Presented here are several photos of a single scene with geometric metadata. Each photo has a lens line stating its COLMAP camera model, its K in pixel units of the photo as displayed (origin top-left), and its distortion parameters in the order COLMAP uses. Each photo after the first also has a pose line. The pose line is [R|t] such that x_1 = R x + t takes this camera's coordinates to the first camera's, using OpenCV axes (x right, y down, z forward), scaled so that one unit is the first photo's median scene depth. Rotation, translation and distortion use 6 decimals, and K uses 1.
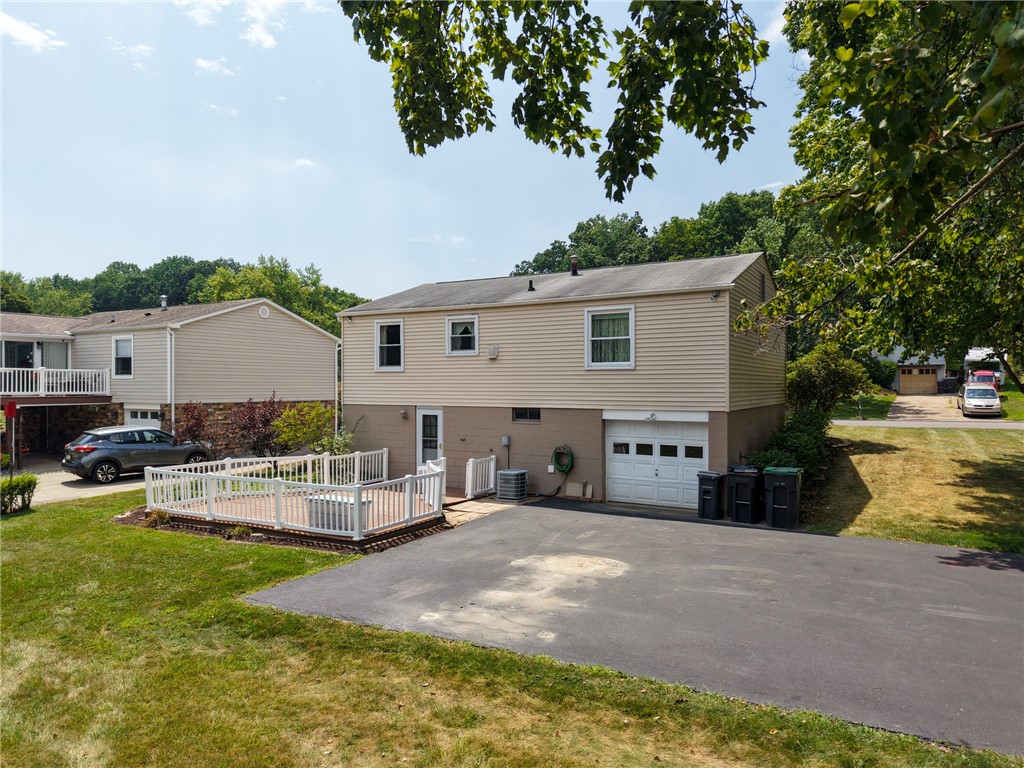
lens RADIAL K [[707.8, 0, 512.0], [0, 707.8, 384.0], [0, 0, 1]] dist [0.053434, -0.030634]
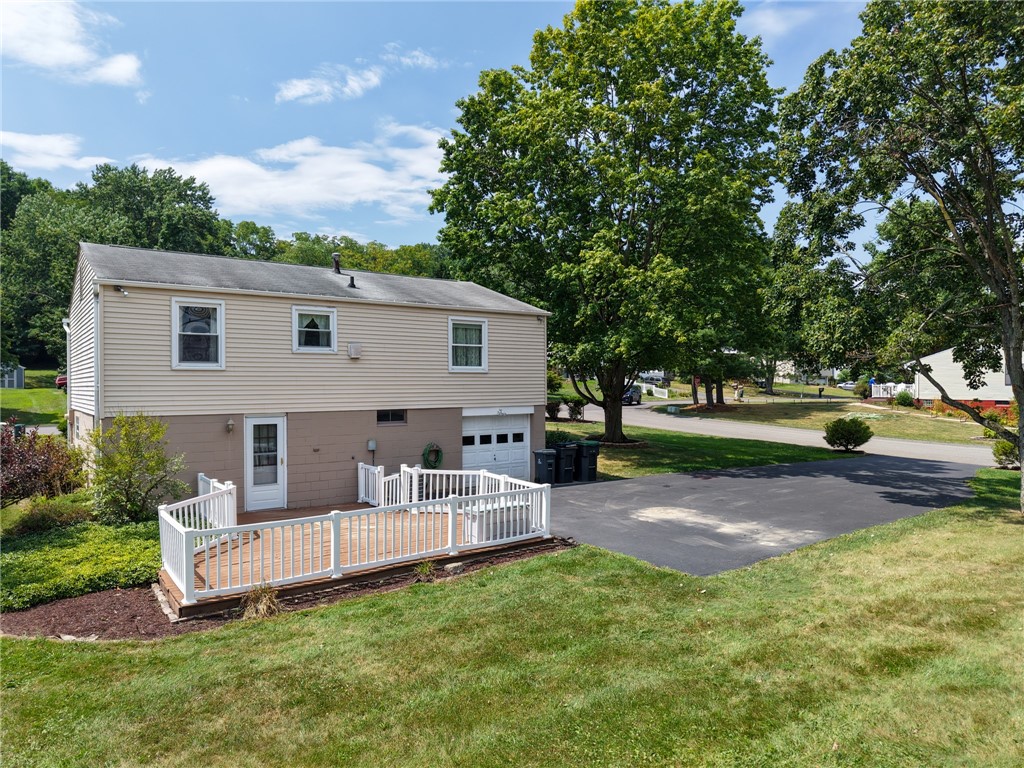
lens RADIAL K [[717.7, 0, 512.0], [0, 717.7, 384.0], [0, 0, 1]] dist [0.007259, 0.000586]
pose [[0.343449, 0.001552, 0.939170, -0.864105], [0.006565, 0.999970, -0.004054, 0.003241], [-0.939149, 0.007558, 0.343428, 0.500286]]
